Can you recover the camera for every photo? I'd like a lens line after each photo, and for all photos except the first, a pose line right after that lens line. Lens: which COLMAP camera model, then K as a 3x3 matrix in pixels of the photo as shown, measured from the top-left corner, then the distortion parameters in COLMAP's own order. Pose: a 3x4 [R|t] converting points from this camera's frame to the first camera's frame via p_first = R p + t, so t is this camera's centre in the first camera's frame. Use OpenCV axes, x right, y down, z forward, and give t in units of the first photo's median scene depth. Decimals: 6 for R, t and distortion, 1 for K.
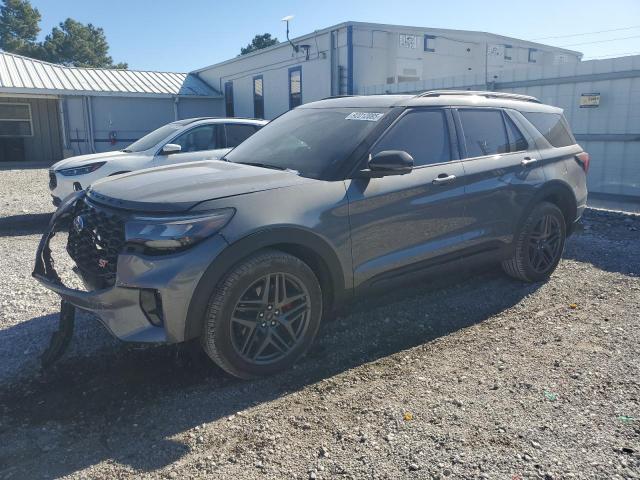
lens RADIAL K [[502.4, 0, 316.8], [0, 502.4, 218.1], [0, 0, 1]] dist [0.003356, -0.001688]
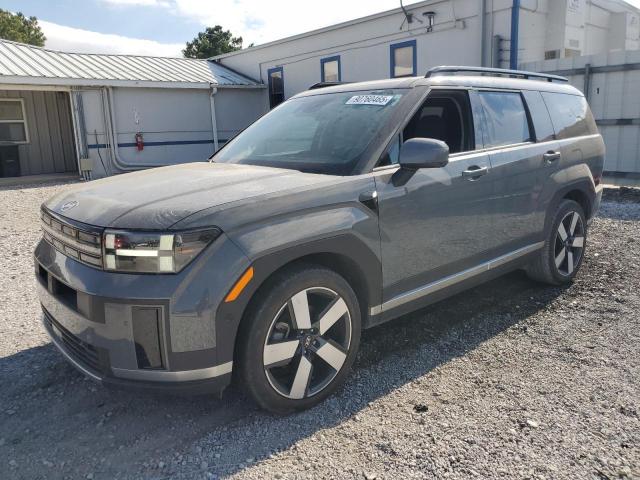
lens RADIAL K [[502.4, 0, 316.8], [0, 502.4, 218.1], [0, 0, 1]] dist [0.003356, -0.001688]
pose [[0.987776, -0.057711, 0.144800, -0.261879], [0.057251, 0.998333, 0.007343, -0.032619], [-0.144982, 0.001036, 0.989434, 0.202320]]
